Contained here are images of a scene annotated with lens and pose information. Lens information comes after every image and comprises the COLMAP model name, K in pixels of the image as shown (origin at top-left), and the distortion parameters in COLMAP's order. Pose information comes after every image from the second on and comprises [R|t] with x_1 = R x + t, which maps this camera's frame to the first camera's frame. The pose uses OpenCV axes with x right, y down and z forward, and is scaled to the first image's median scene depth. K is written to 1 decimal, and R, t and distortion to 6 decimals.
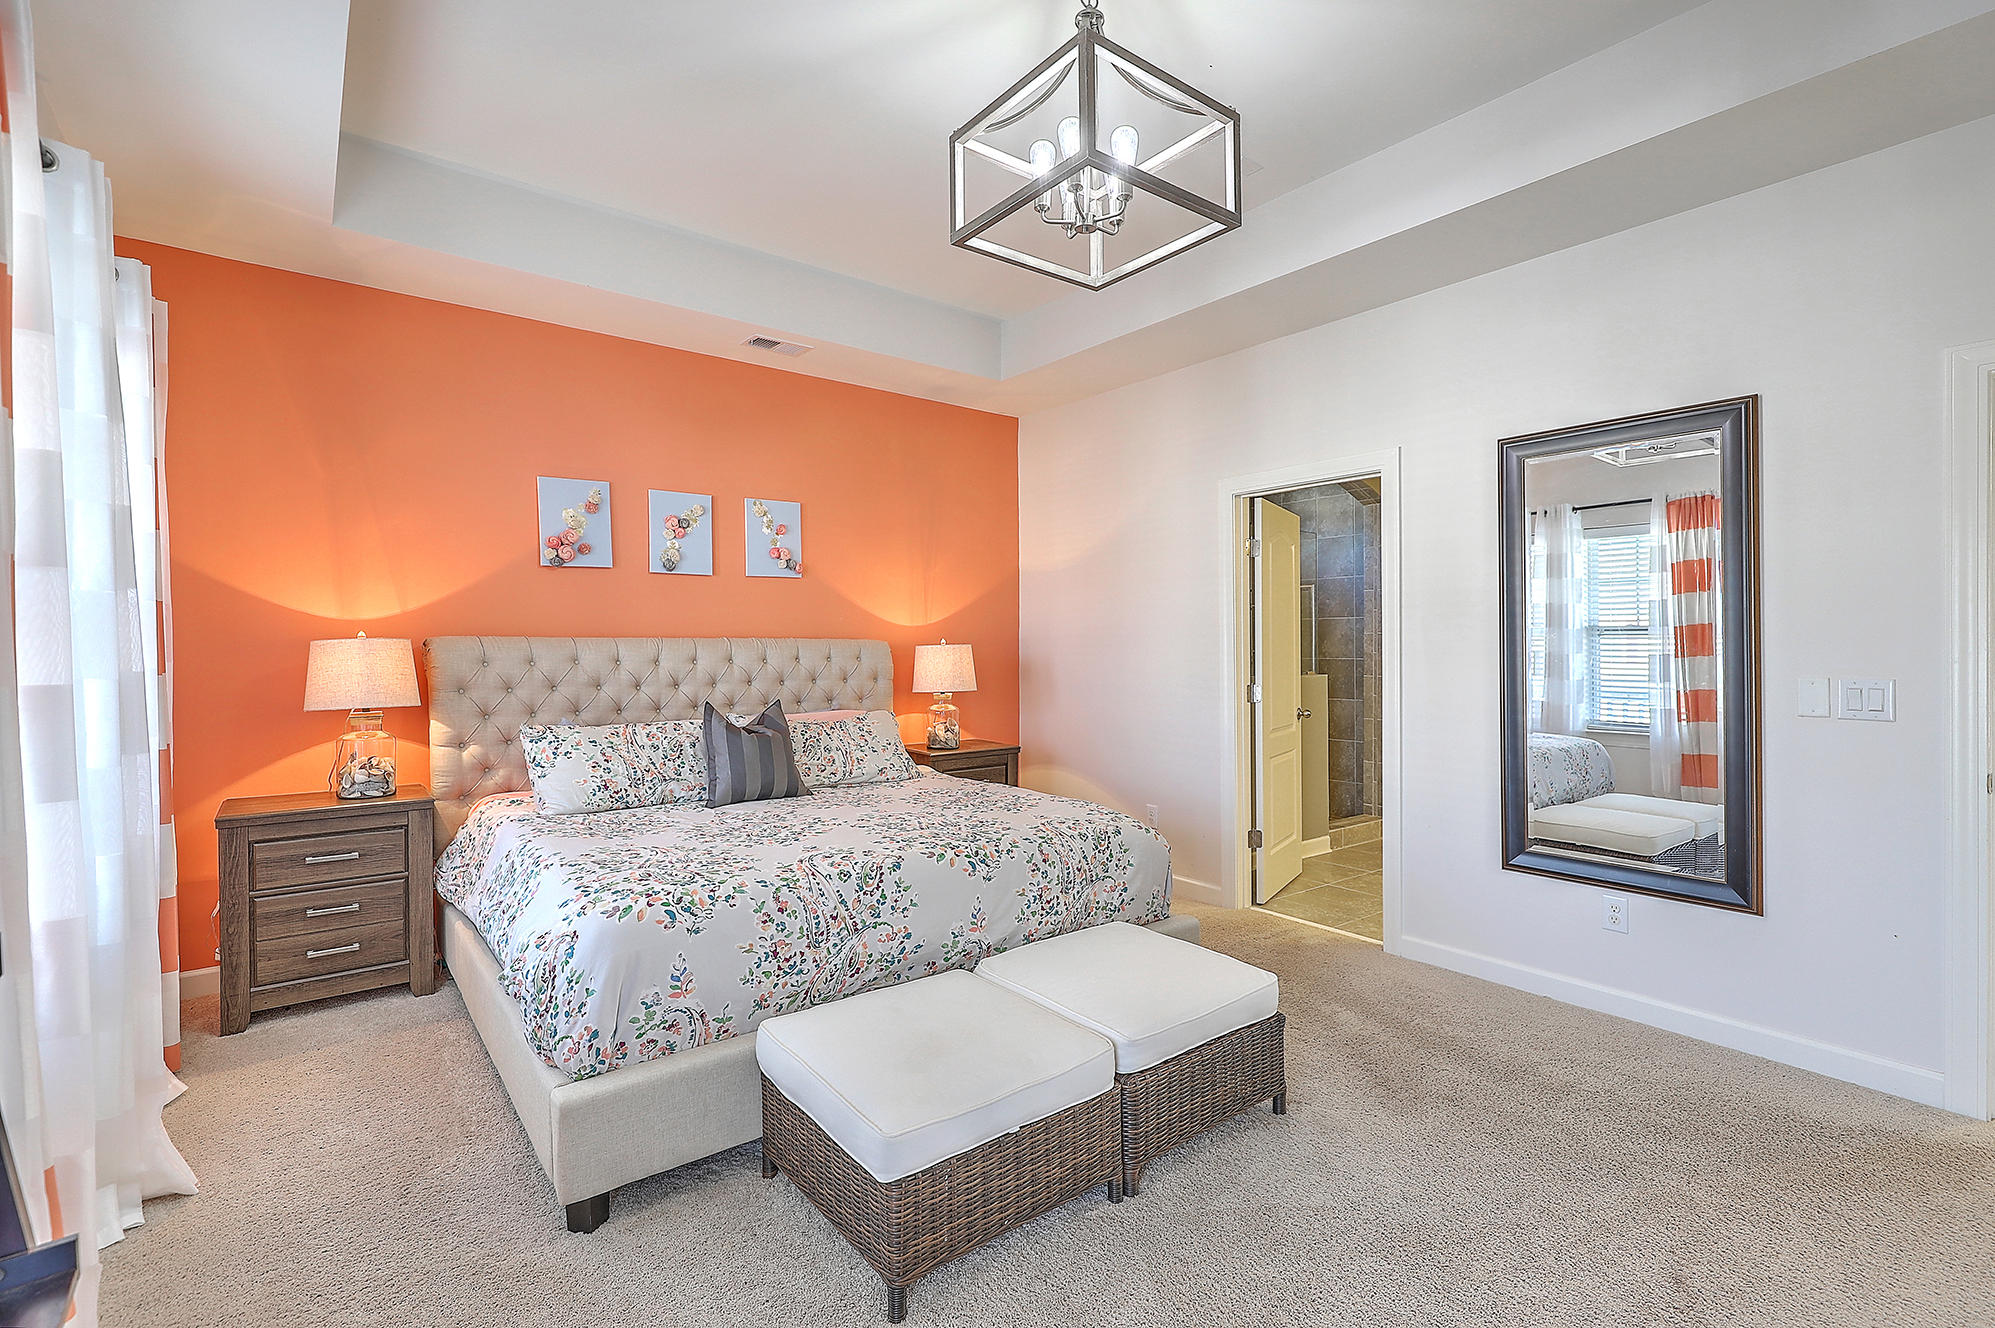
lens RADIAL K [[907.1, 0, 1009.5], [0, 907.1, 647.7], [0, 0, 1]] dist [0.004987, -0.000903]
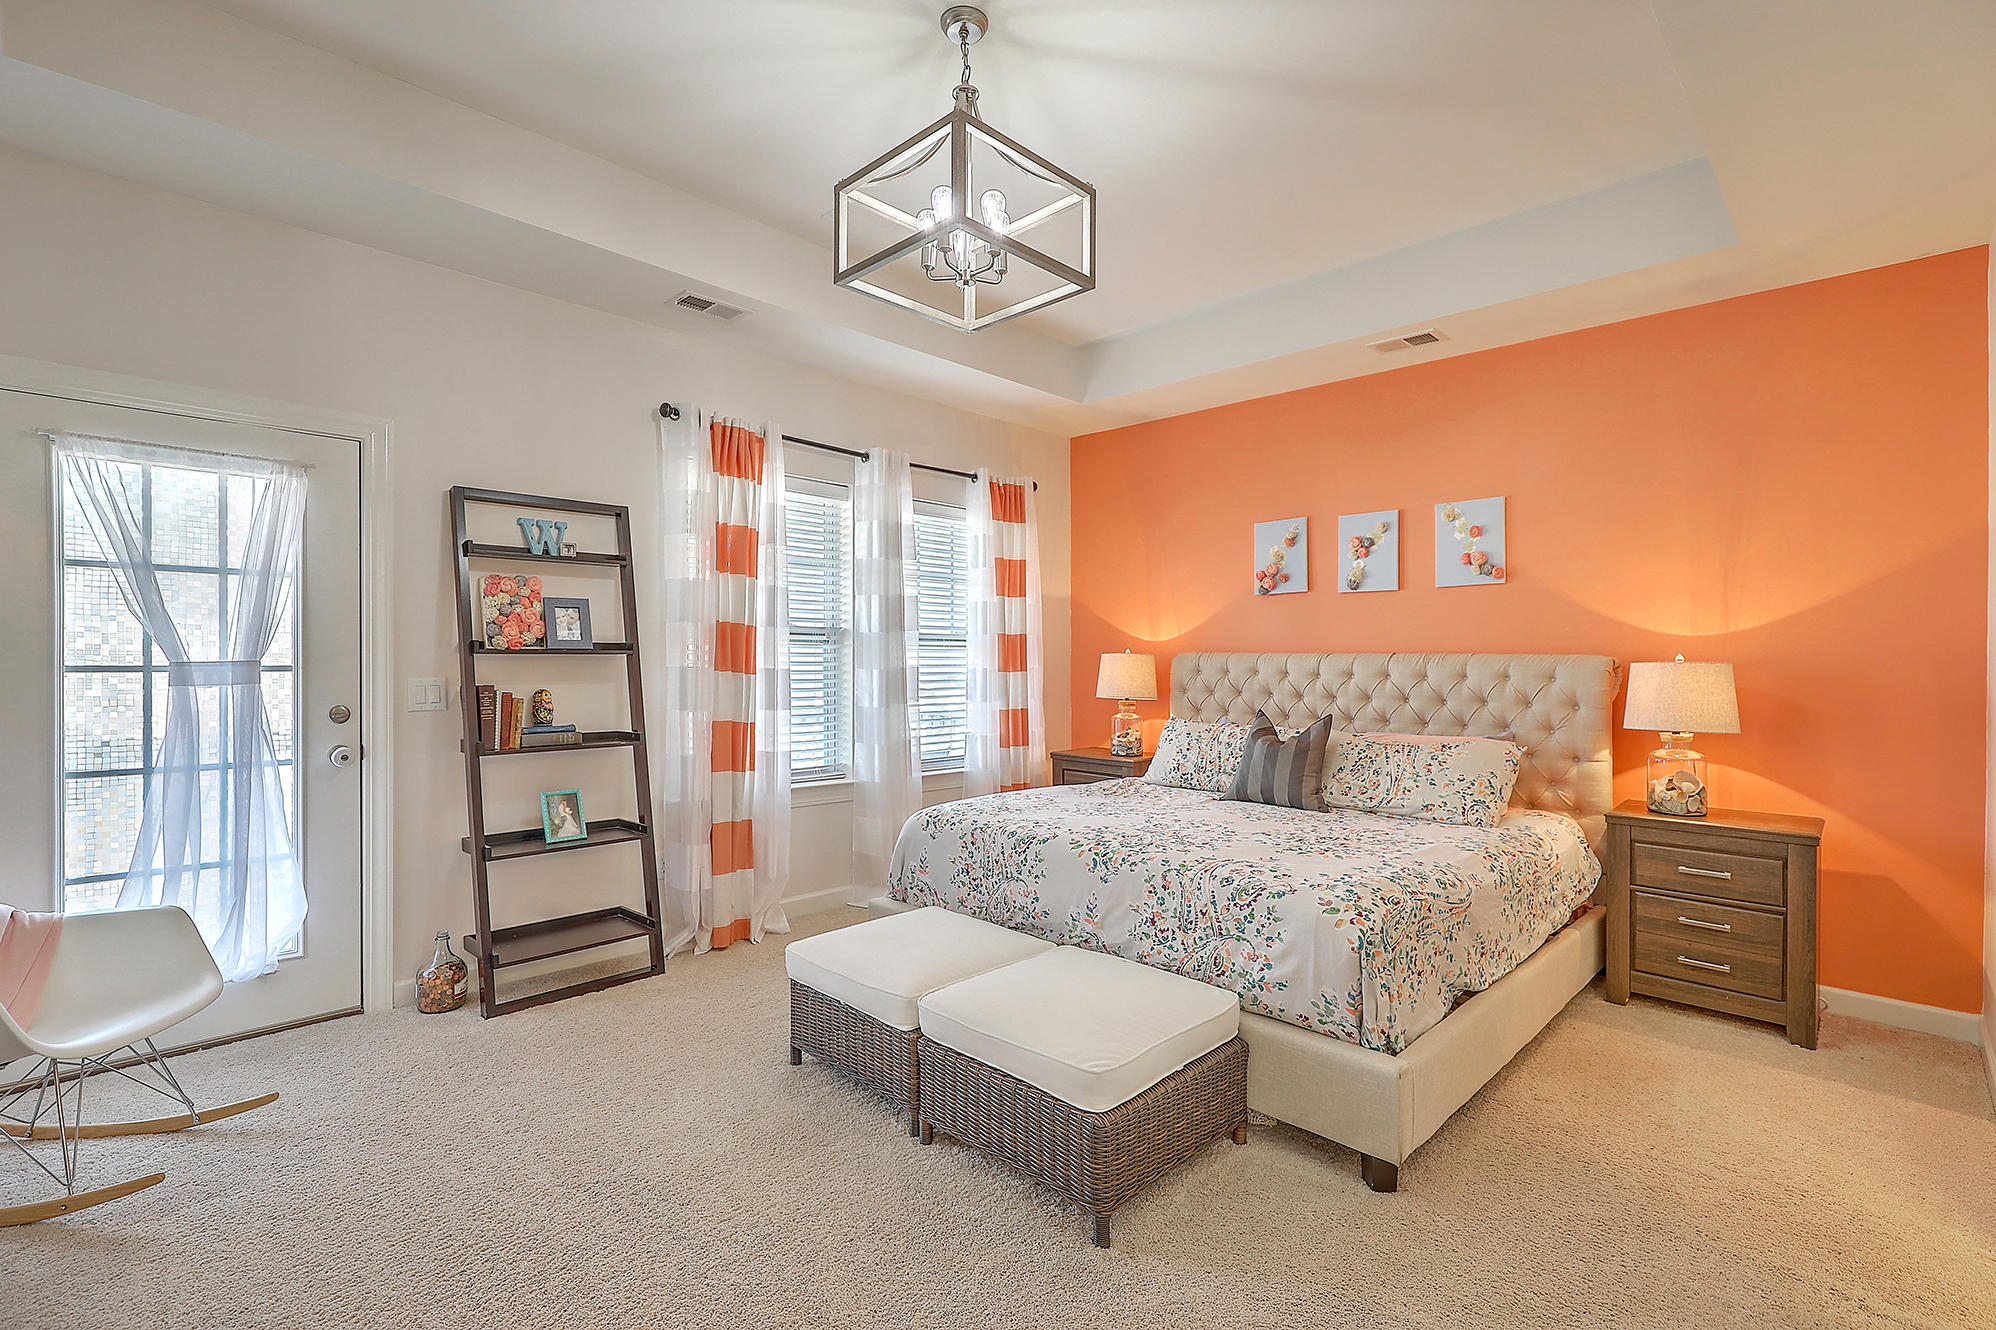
lens RADIAL K [[907.6, 0, 1008.6], [0, 907.6, 662.6], [0, 0, 1]] dist [0.004987, -0.000903]
pose [[0.123216, 0.005598, -0.992364, 0.683549], [-0.014658, 0.999885, 0.003820, 0.001831], [0.992272, 0.014076, 0.123284, 0.521101]]
